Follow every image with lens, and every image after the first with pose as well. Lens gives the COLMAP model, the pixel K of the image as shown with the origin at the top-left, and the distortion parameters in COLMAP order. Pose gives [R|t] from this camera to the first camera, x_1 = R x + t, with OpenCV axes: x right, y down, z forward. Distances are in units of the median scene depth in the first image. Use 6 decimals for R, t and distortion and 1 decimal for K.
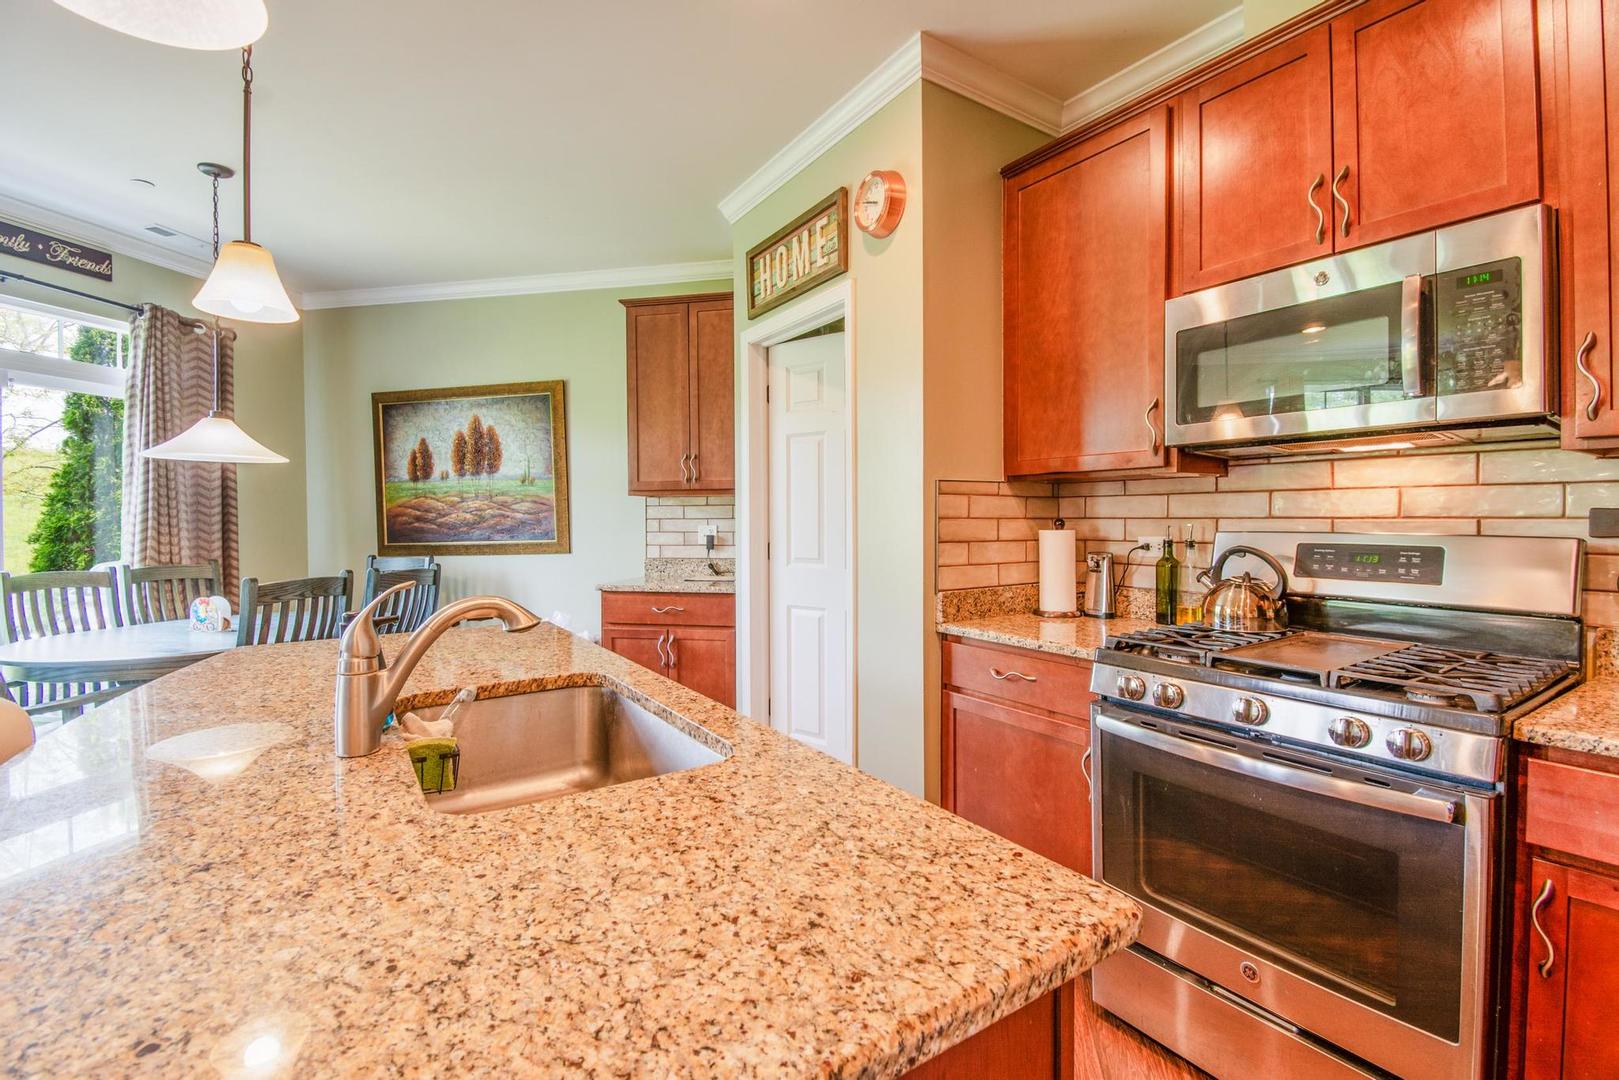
lens RADIAL K [[718.0, 0, 790.7], [0, 718.0, 520.4], [0, 0, 1]] dist [0.001657, -0.008807]
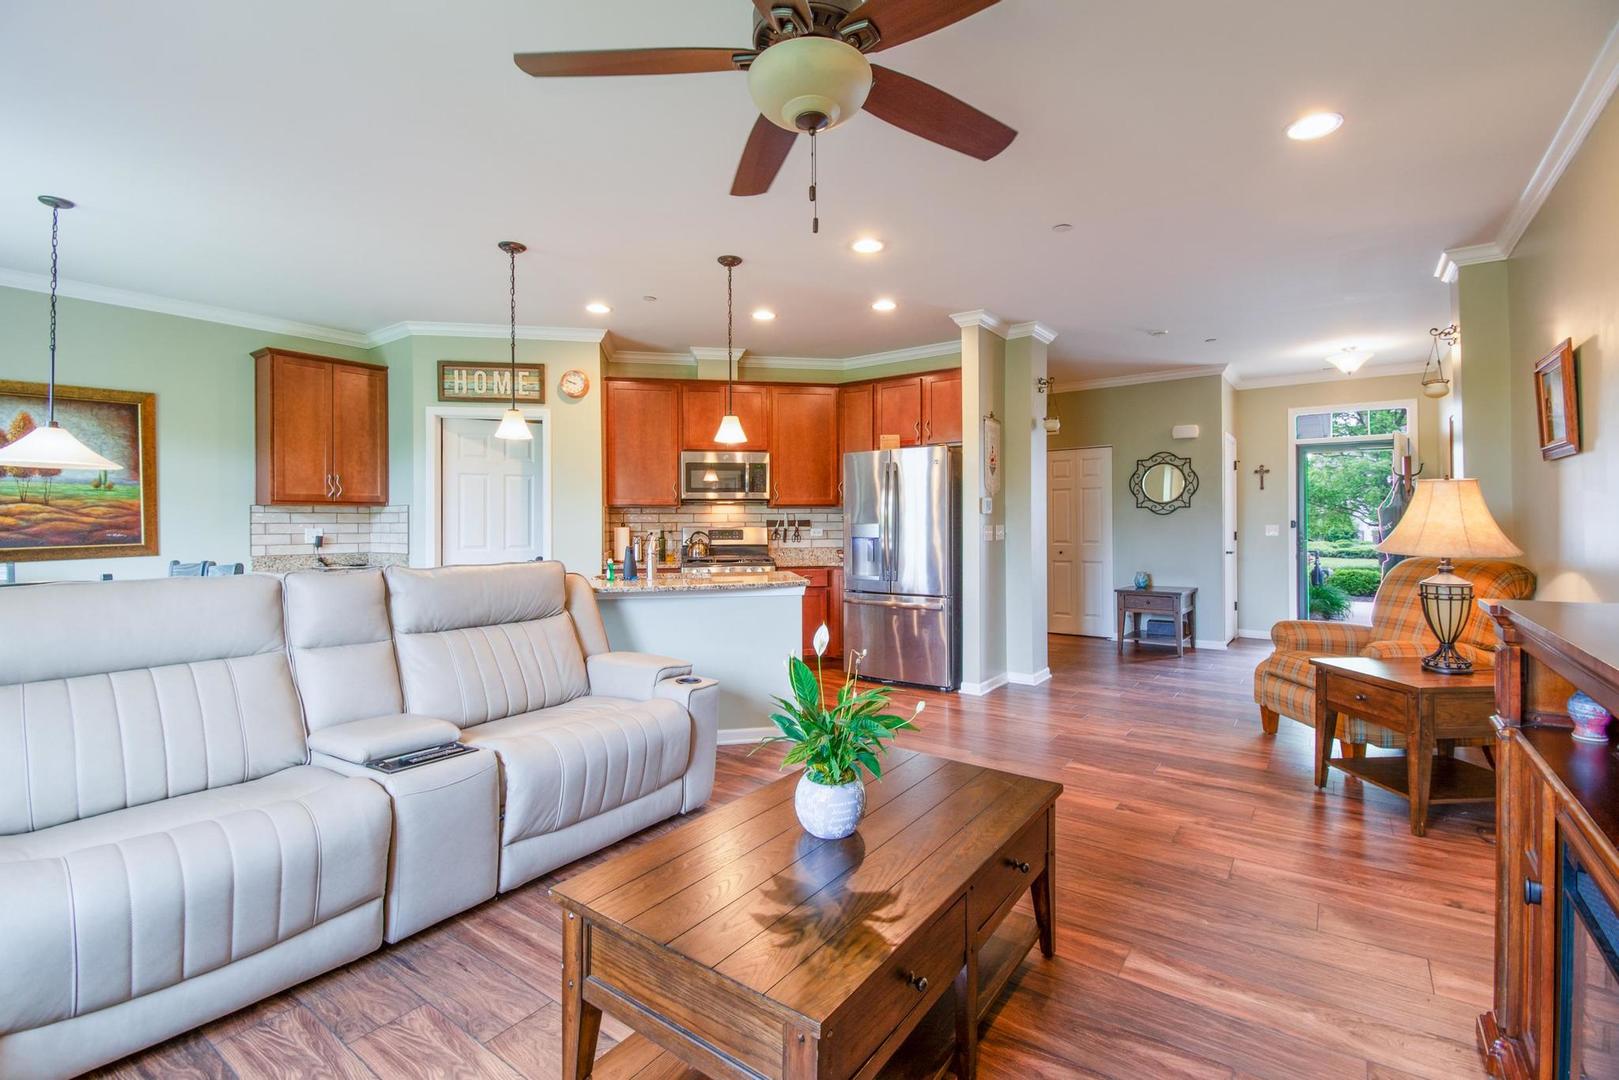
lens RADIAL K [[729.4, 0, 806.6], [0, 729.4, 540.9], [0, 0, 1]] dist [0.000313, -0.000596]
pose [[0.409016, -0.021243, 0.912280, -1.081702], [0.004288, 0.999763, 0.021358, 0.005734], [-0.912517, -0.004824, 0.409010, -0.391159]]
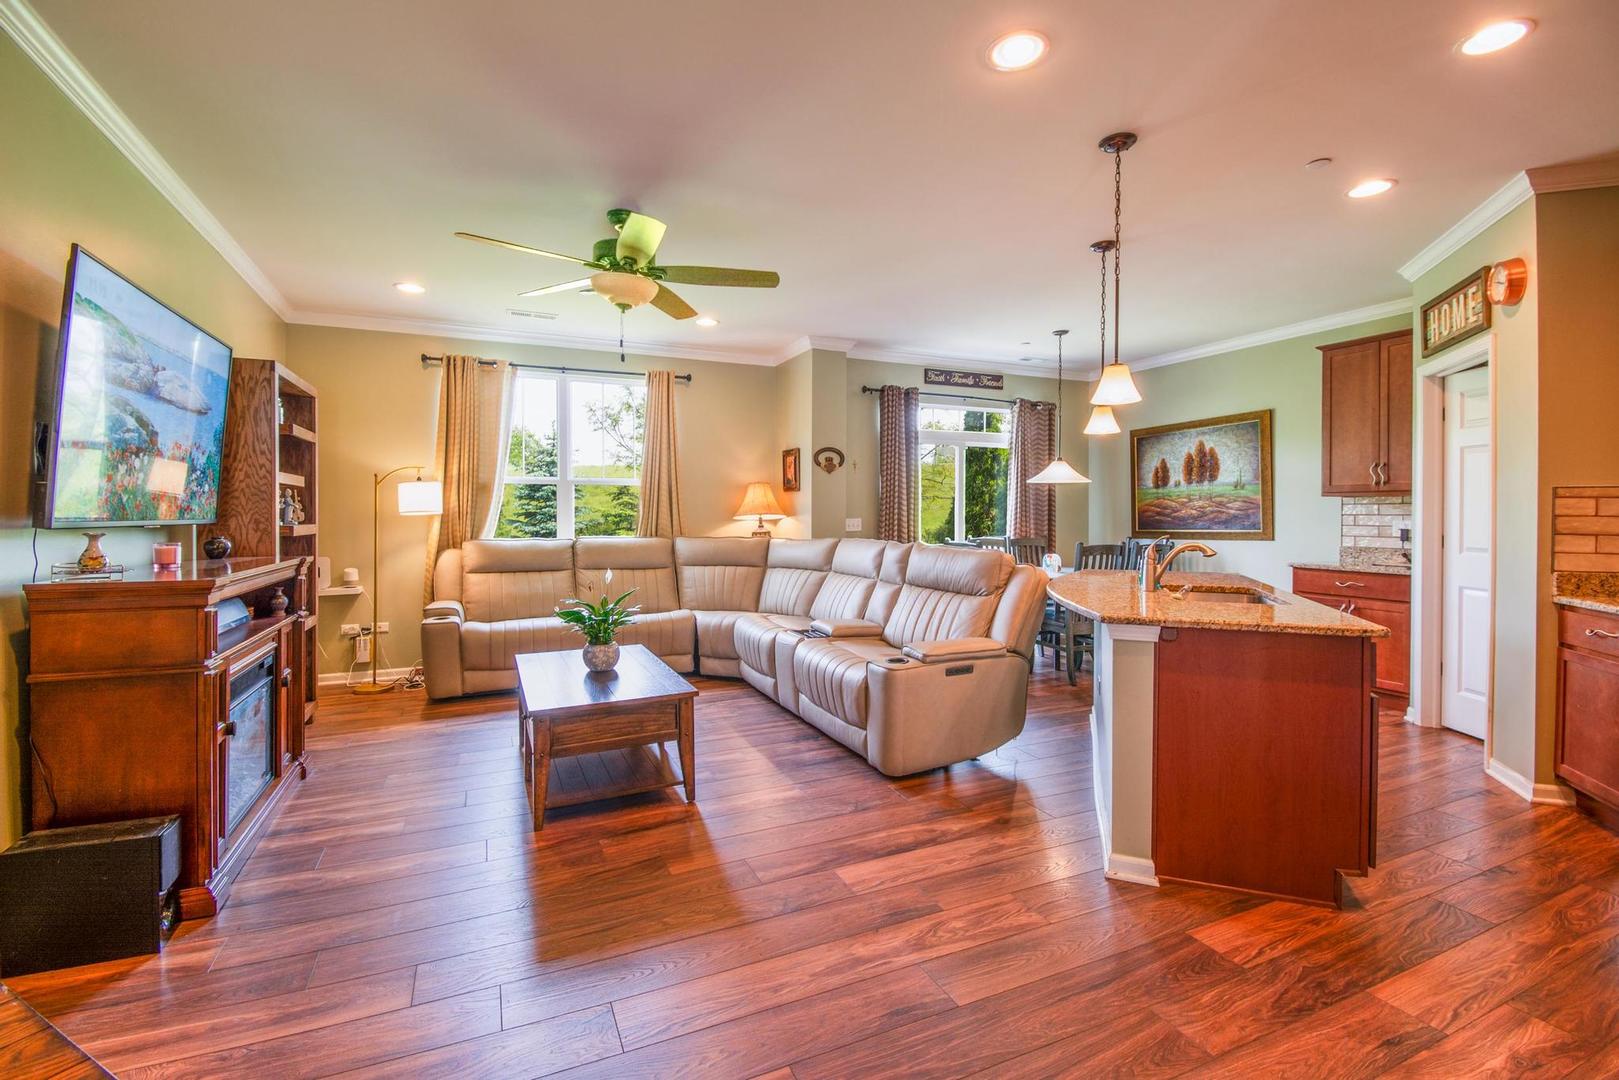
lens RADIAL K [[714.6, 0, 807.1], [0, 714.6, 530.4], [0, 0, 1]] dist [0.001139, -0.000008]
pose [[0.599113, 0.024850, -0.800278, 0.273371], [-0.007079, 0.999644, 0.025741, -0.000455], [0.800633, -0.009757, 0.599076, -0.558713]]
